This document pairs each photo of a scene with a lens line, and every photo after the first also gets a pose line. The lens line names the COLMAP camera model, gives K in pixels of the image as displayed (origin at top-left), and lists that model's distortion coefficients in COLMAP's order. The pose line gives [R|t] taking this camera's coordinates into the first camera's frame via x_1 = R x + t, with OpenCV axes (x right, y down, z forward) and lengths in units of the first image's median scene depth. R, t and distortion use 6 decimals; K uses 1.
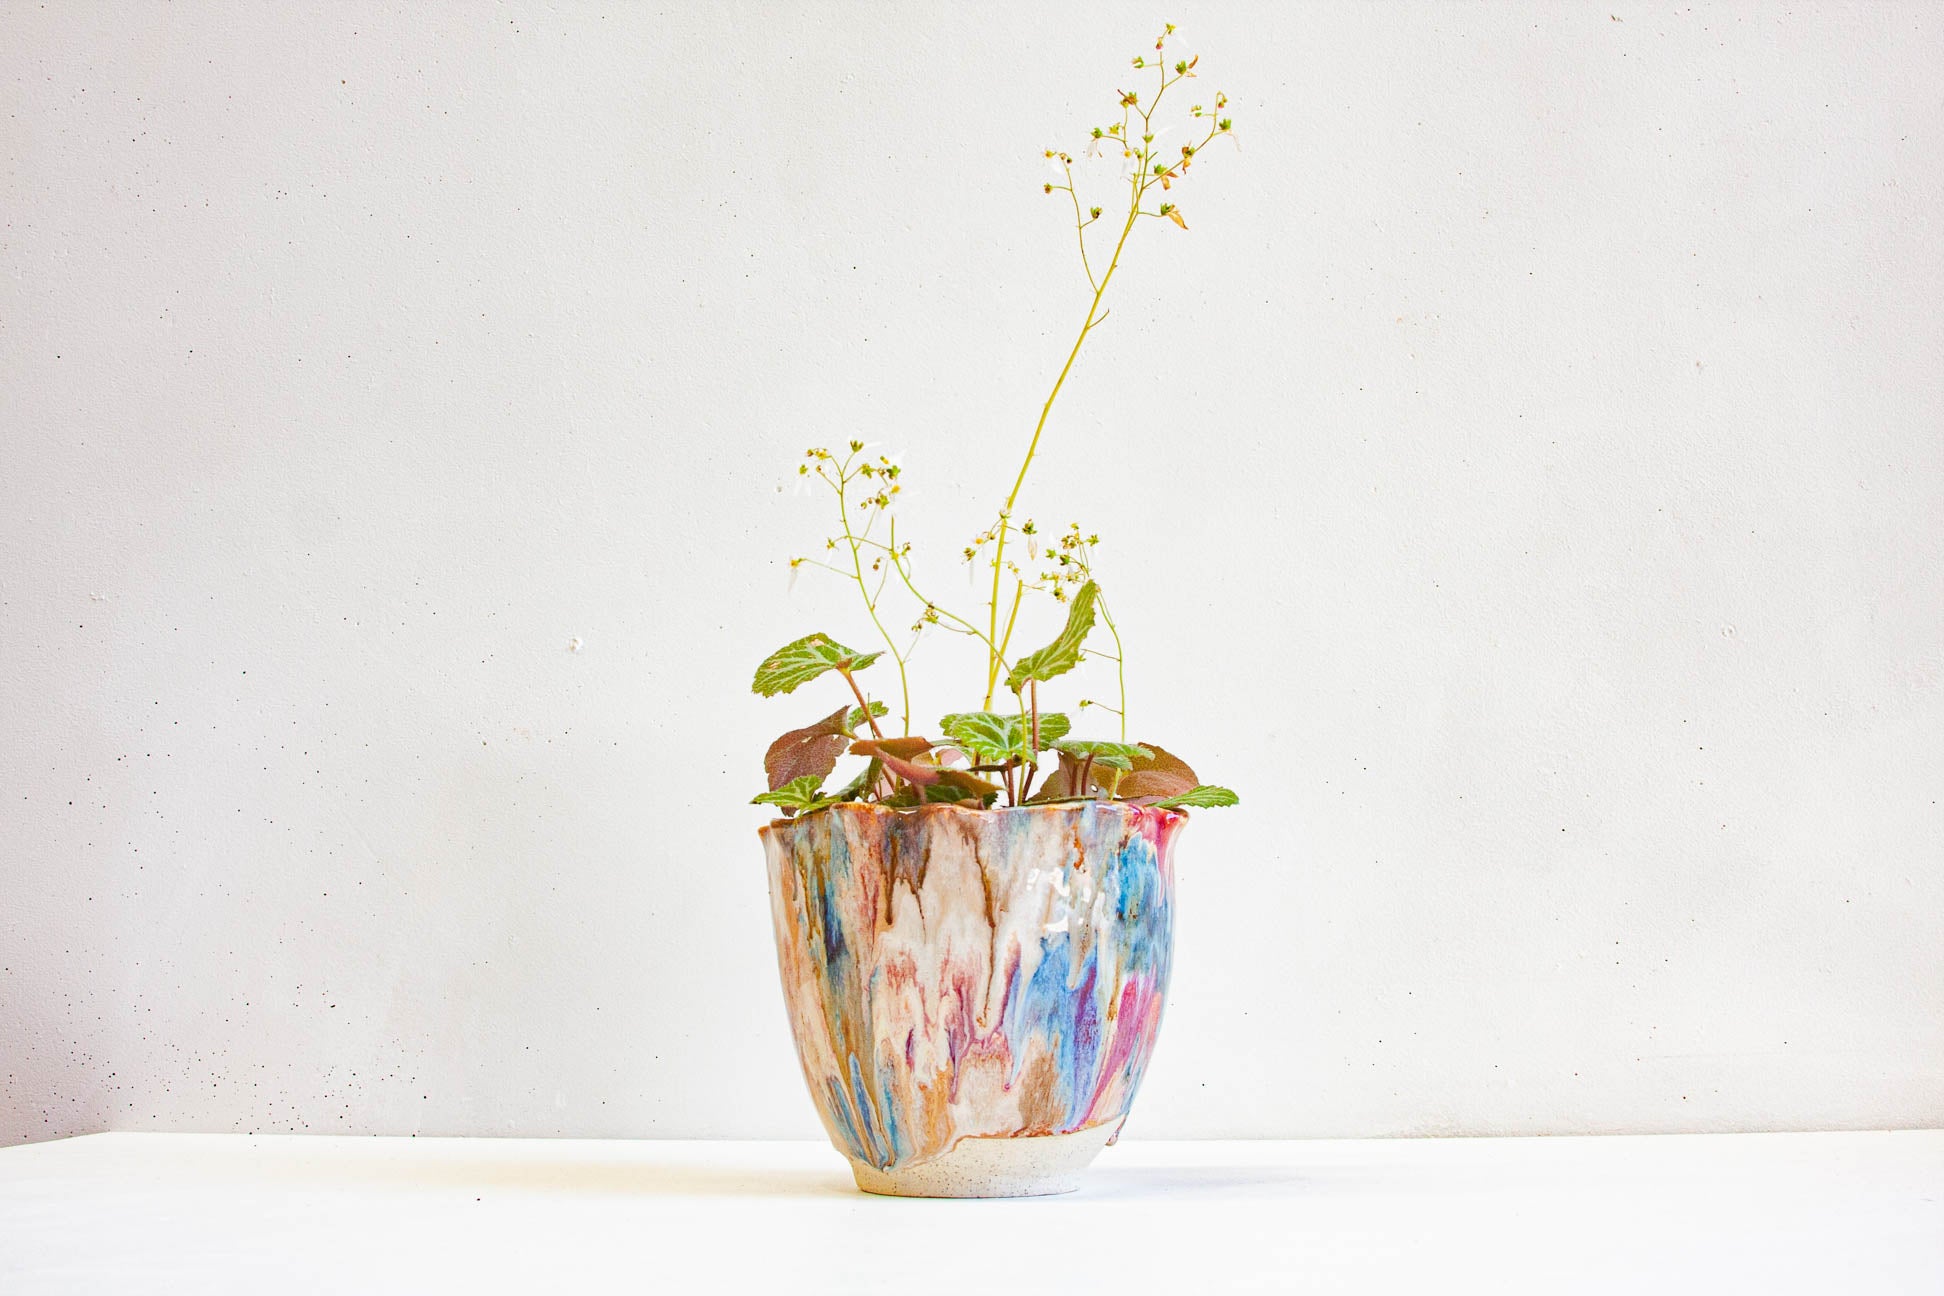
lens RADIAL K [[842.2, 0, 1050.9], [0, 842.2, 673.4], [0, 0, 1]] dist [-0.014334, 0.001126]
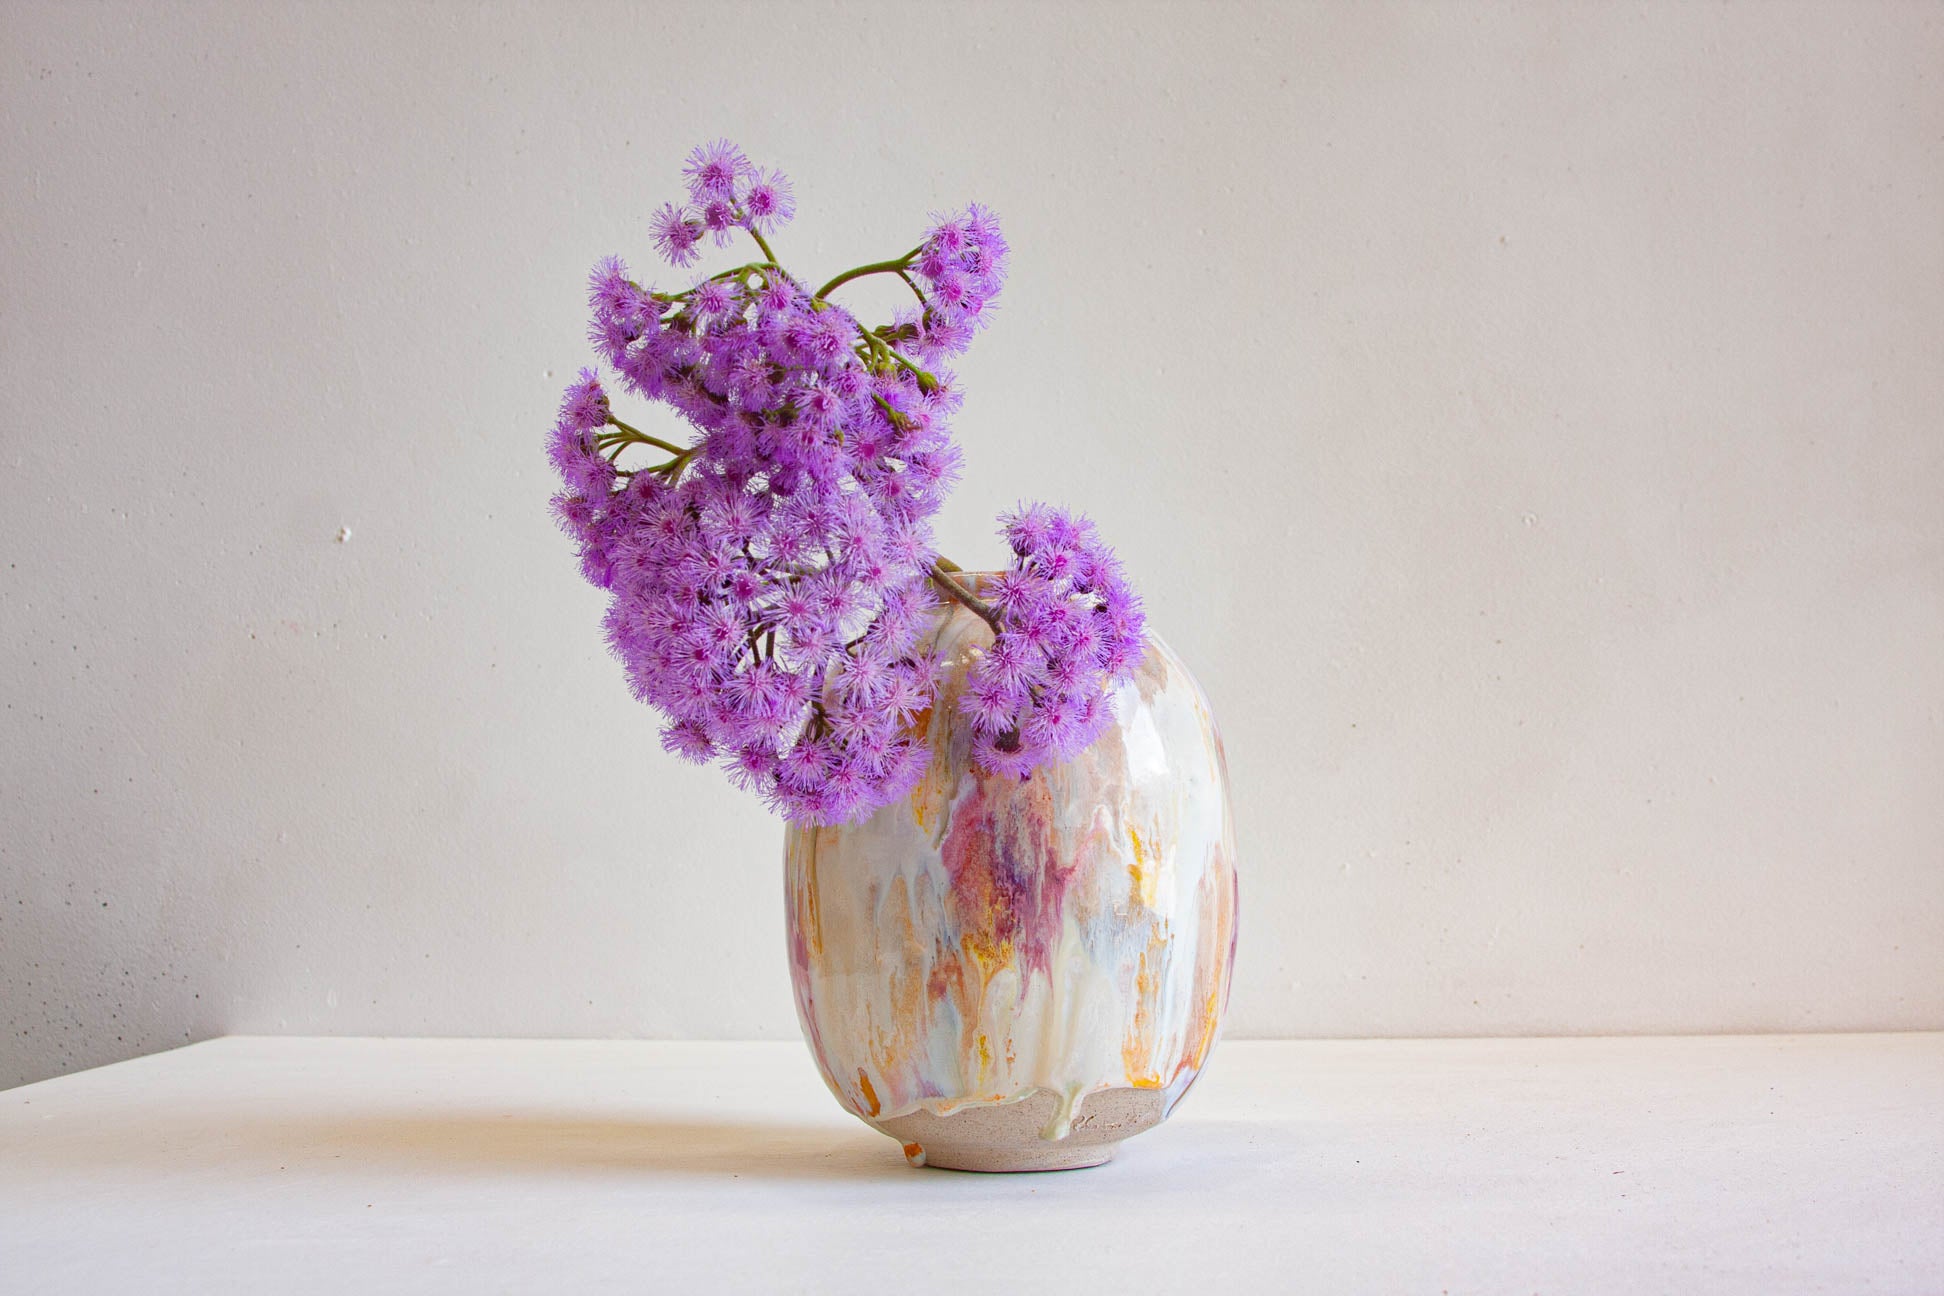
lens RADIAL K [[842.2, 0, 1050.9], [0, 842.2, 673.4], [0, 0, 1]] dist [-0.014334, 0.001126]
pose [[0.999993, 0.001522, -0.003435, 0.261181], [-0.001442, 0.999733, 0.023062, 0.103133], [0.003469, -0.023057, 0.999728, 0.031136]]
